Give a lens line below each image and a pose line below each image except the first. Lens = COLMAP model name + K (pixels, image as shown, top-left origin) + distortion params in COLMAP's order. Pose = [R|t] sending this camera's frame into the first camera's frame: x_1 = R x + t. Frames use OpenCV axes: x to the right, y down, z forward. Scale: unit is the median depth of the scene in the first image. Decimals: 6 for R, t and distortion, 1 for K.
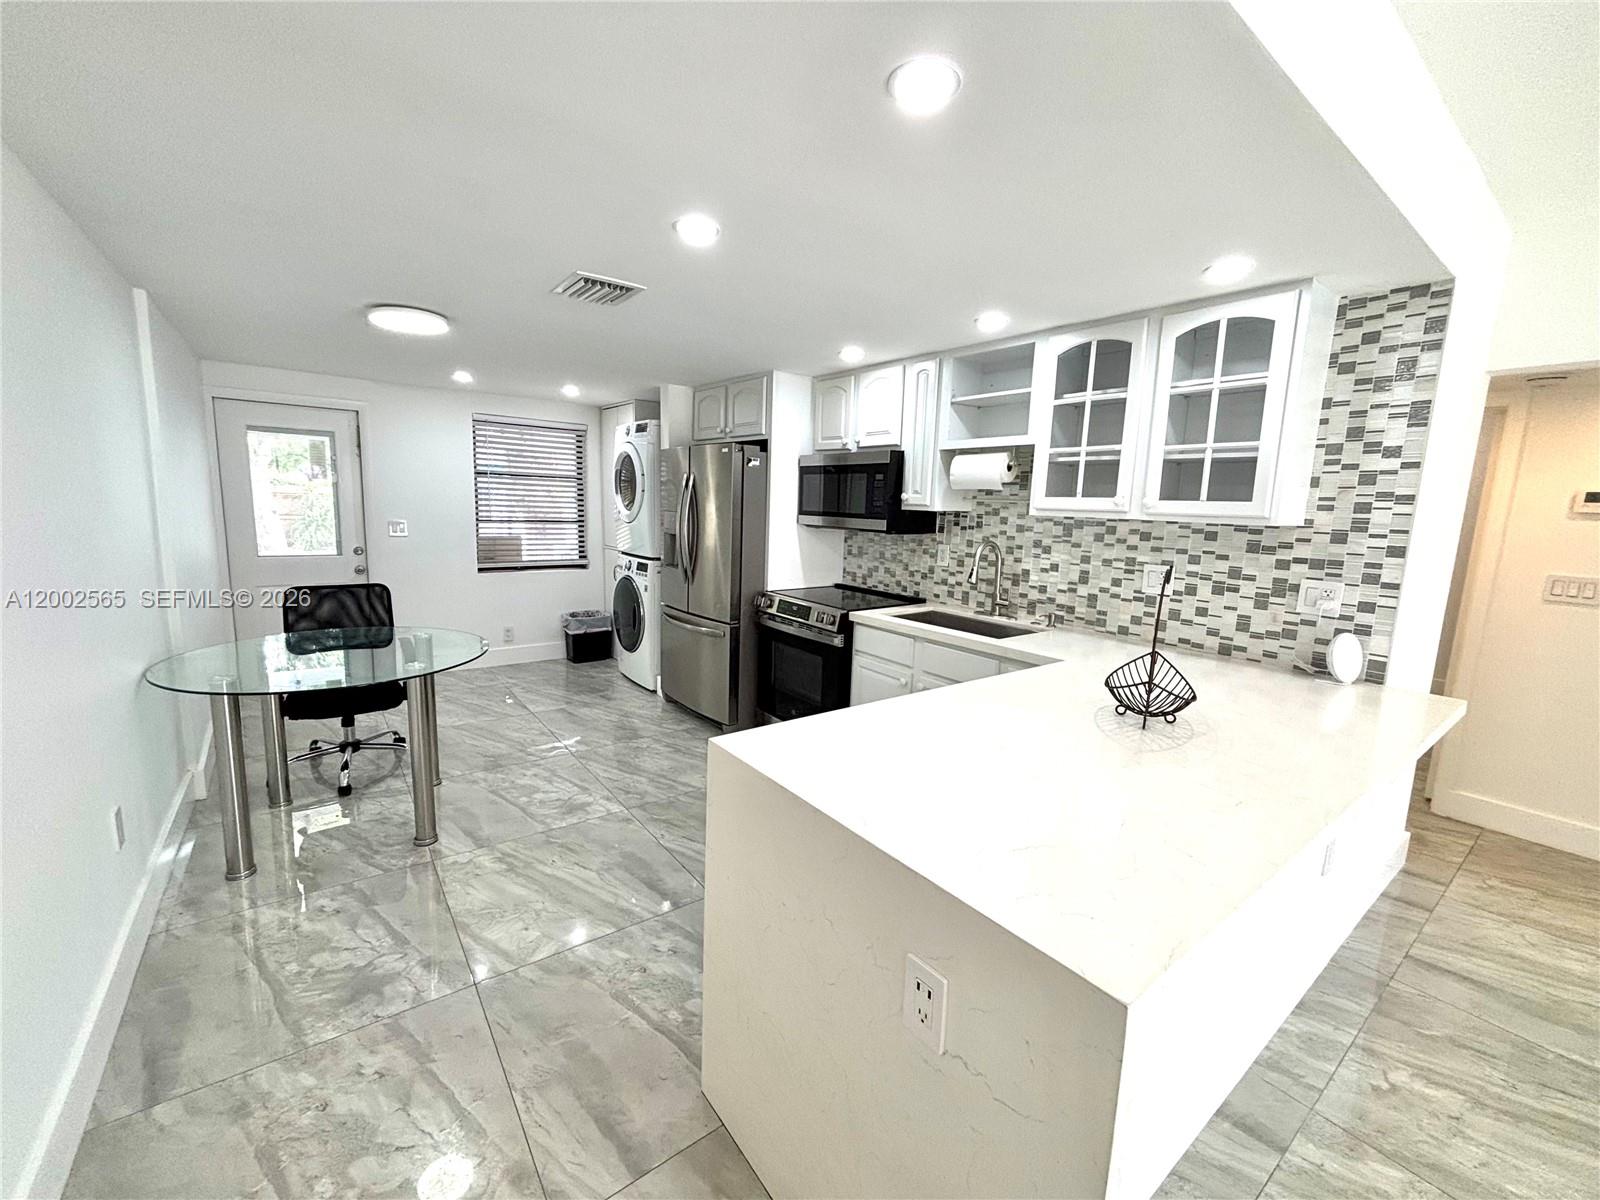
lens RADIAL K [[643.8, 0, 799.4], [0, 643.8, 604.9], [0, 0, 1]] dist [0.004478, 0.000539]
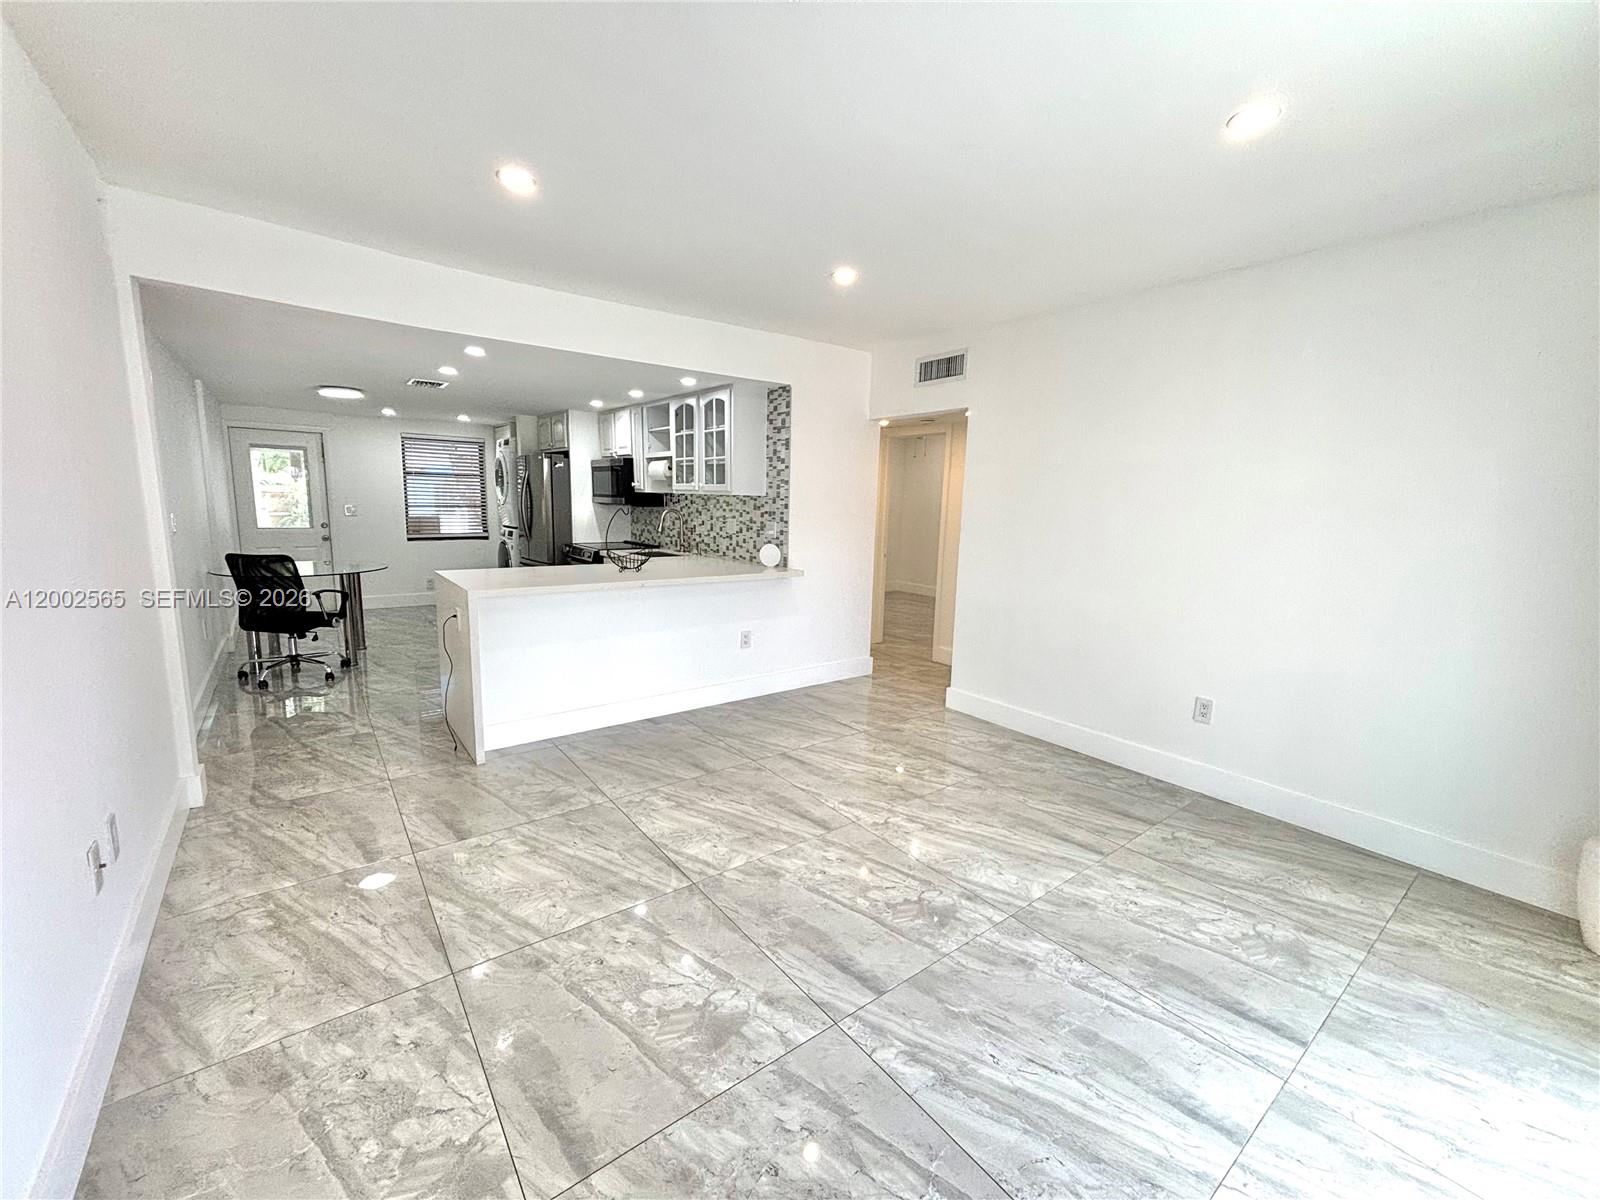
lens RADIAL K [[643.8, 0, 793.4], [0, 643.8, 604.9], [0, 0, 1]] dist [0.004478, 0.000539]
pose [[0.999927, -0.011261, 0.004473, 0.626193], [0.011223, 0.999901, 0.008429, 0.157287], [-0.004567, -0.008378, 0.999954, -0.798160]]
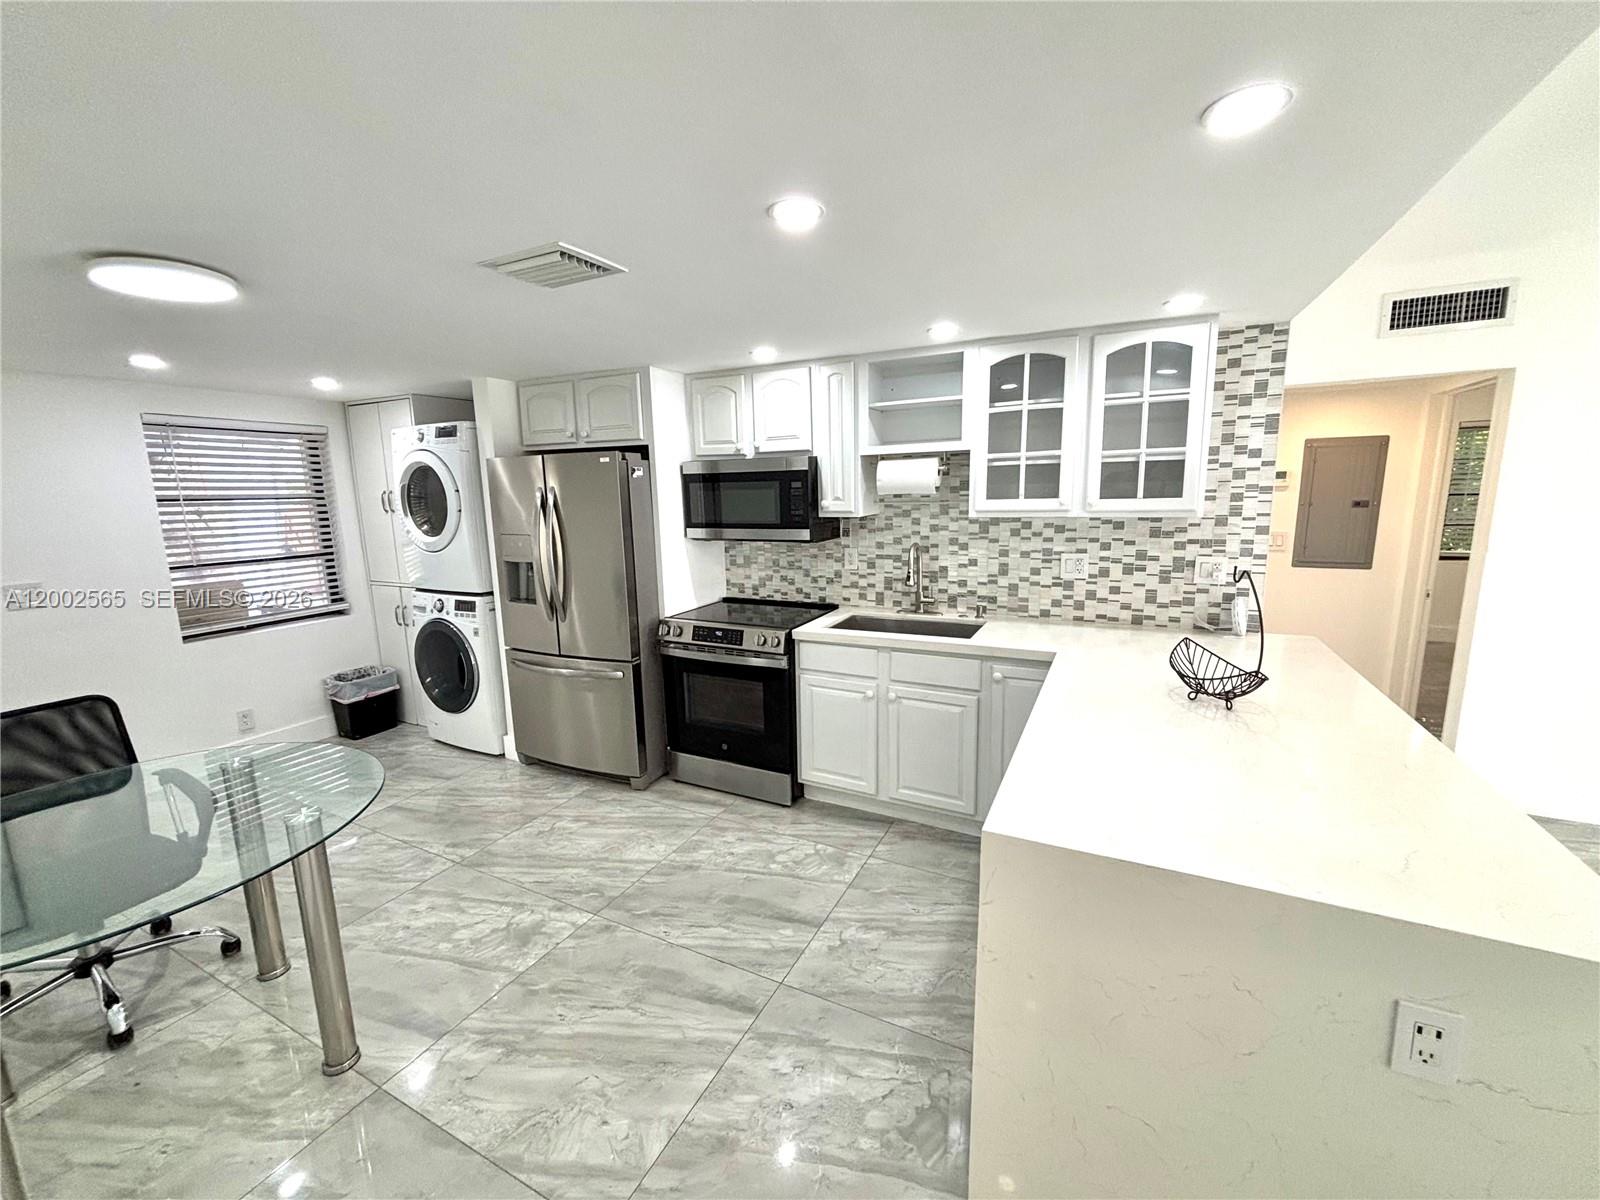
lens RADIAL K [[643.8, 0, 794.9], [0, 643.8, 603.5], [0, 0, 1]] dist [0.004478, 0.000539]
pose [[0.897699, -0.129125, 0.421263, -0.323866], [0.121493, 0.991570, 0.045037, -0.072892], [-0.423527, 0.010751, 0.905820, 0.152361]]
